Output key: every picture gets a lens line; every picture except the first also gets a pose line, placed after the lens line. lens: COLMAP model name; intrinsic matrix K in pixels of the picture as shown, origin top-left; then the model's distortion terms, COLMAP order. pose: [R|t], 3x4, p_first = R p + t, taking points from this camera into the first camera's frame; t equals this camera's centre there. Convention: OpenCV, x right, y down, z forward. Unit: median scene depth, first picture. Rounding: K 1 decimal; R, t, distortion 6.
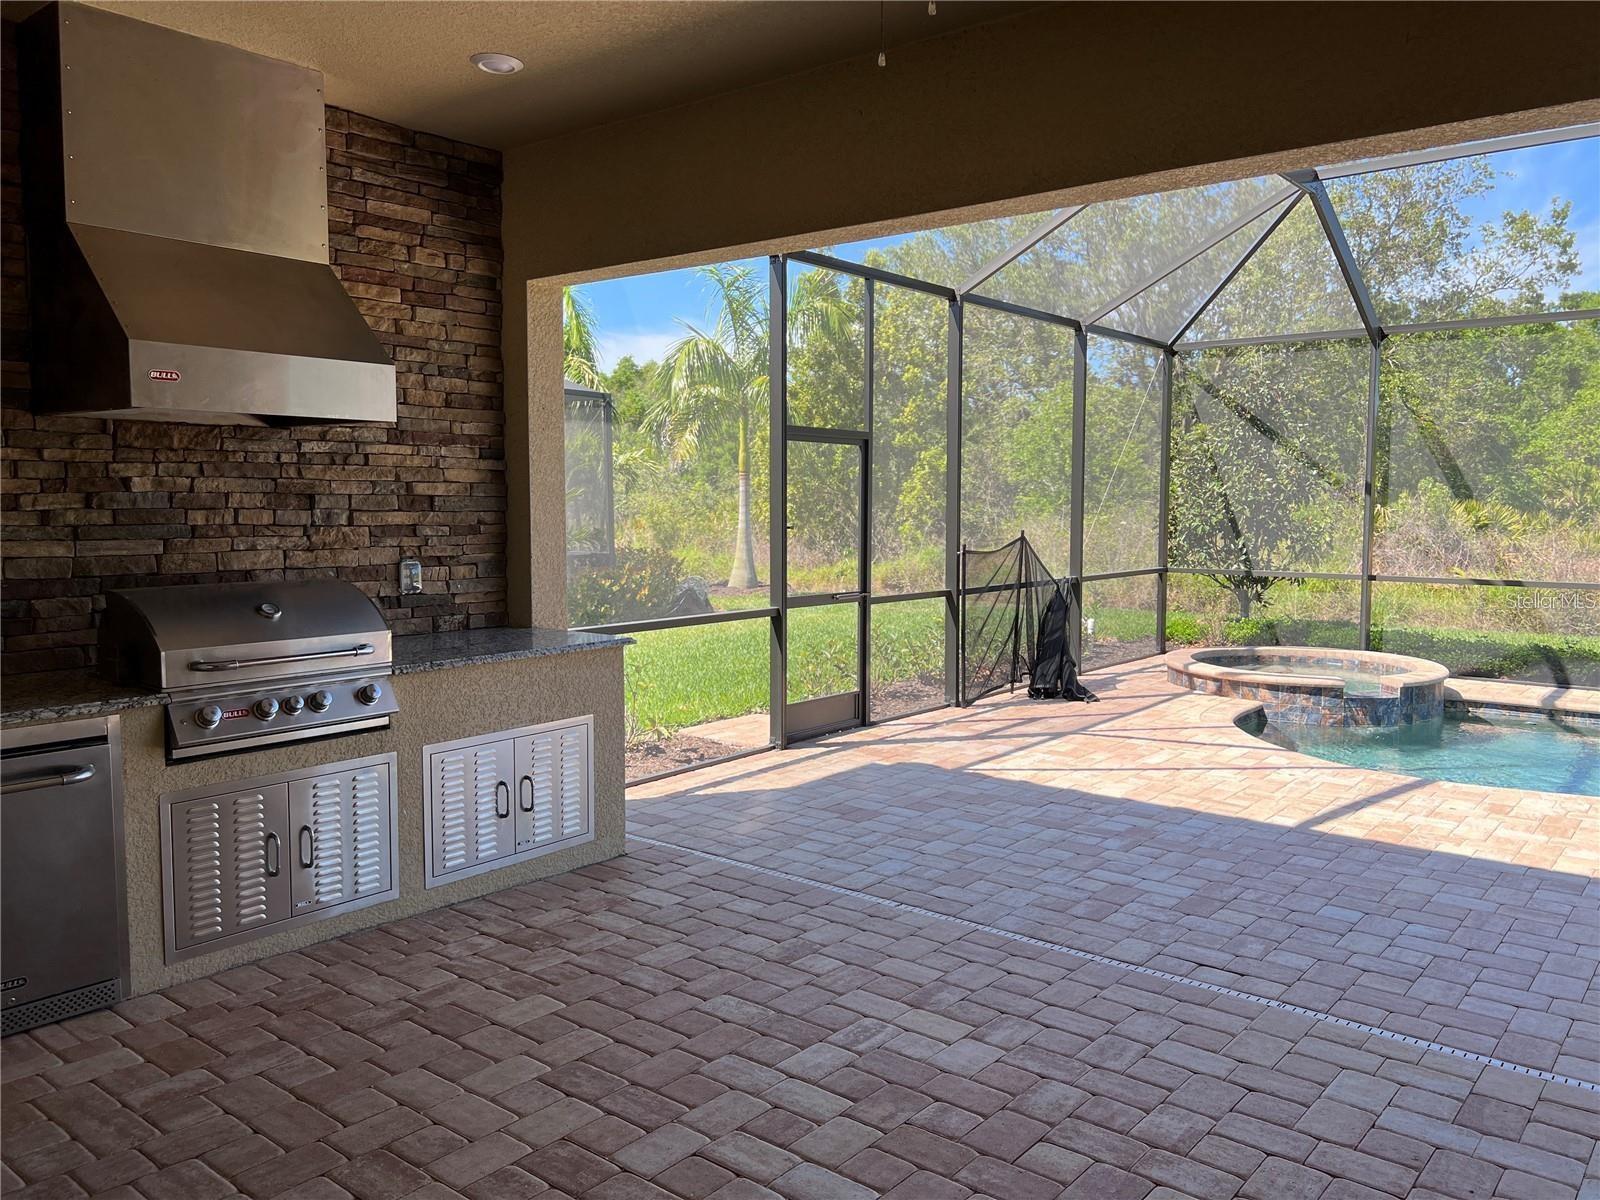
lens RADIAL K [[1197.1, 0, 800.5], [0, 1197.1, 588.6], [0, 0, 1]] dist [0.111151, -0.133129]
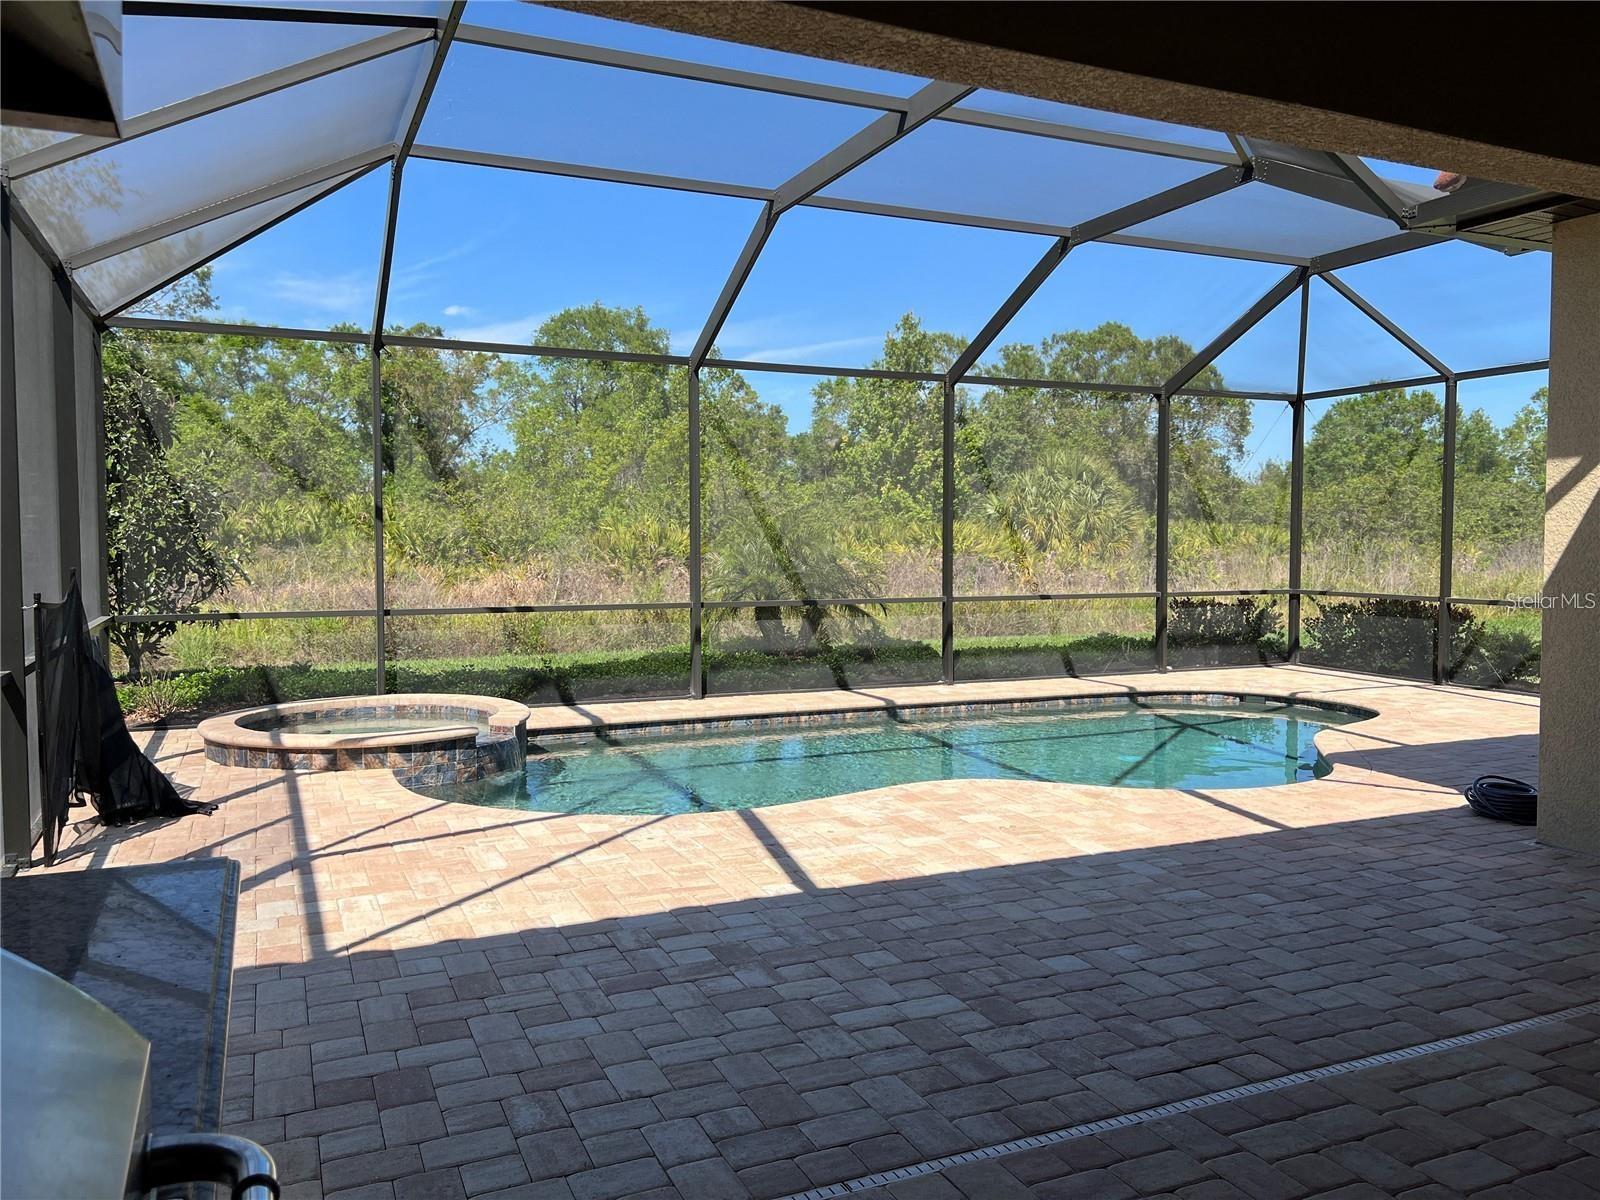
lens RADIAL K [[1215.5, 0, 805.6], [0, 1215.5, 600.4], [0, 0, 1]] dist [0.056970, -0.058560]
pose [[0.450956, -0.052104, 0.891024, -0.396041], [0.066270, 0.997494, 0.024791, -0.039461], [-0.890083, 0.047868, 0.453278, 0.628725]]
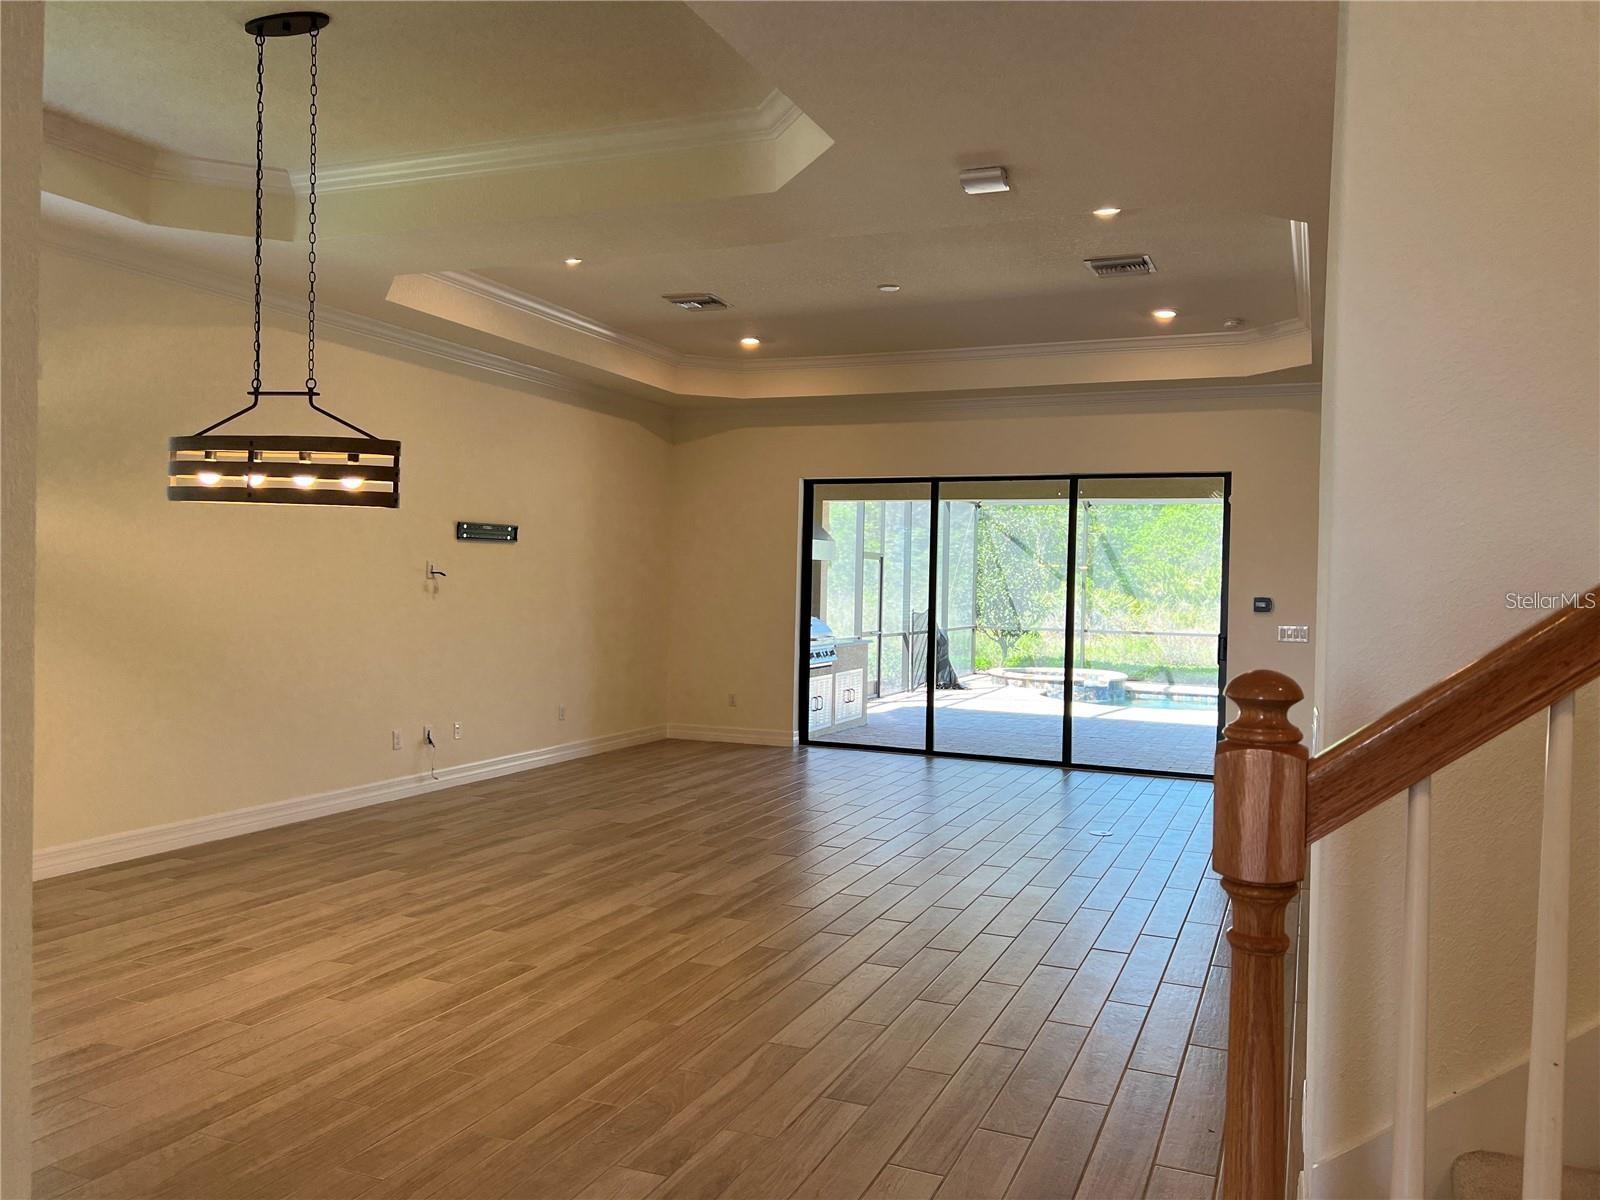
lens RADIAL K [[1215.5, 0, 805.6], [0, 1215.5, 600.4], [0, 0, 1]] dist [0.056970, -0.058560]
pose [[0.959908, 0.015912, 0.279863, -0.998945], [-0.001269, 0.998624, -0.052426, 0.090505], [-0.280312, 0.049969, 0.958607, -1.472305]]
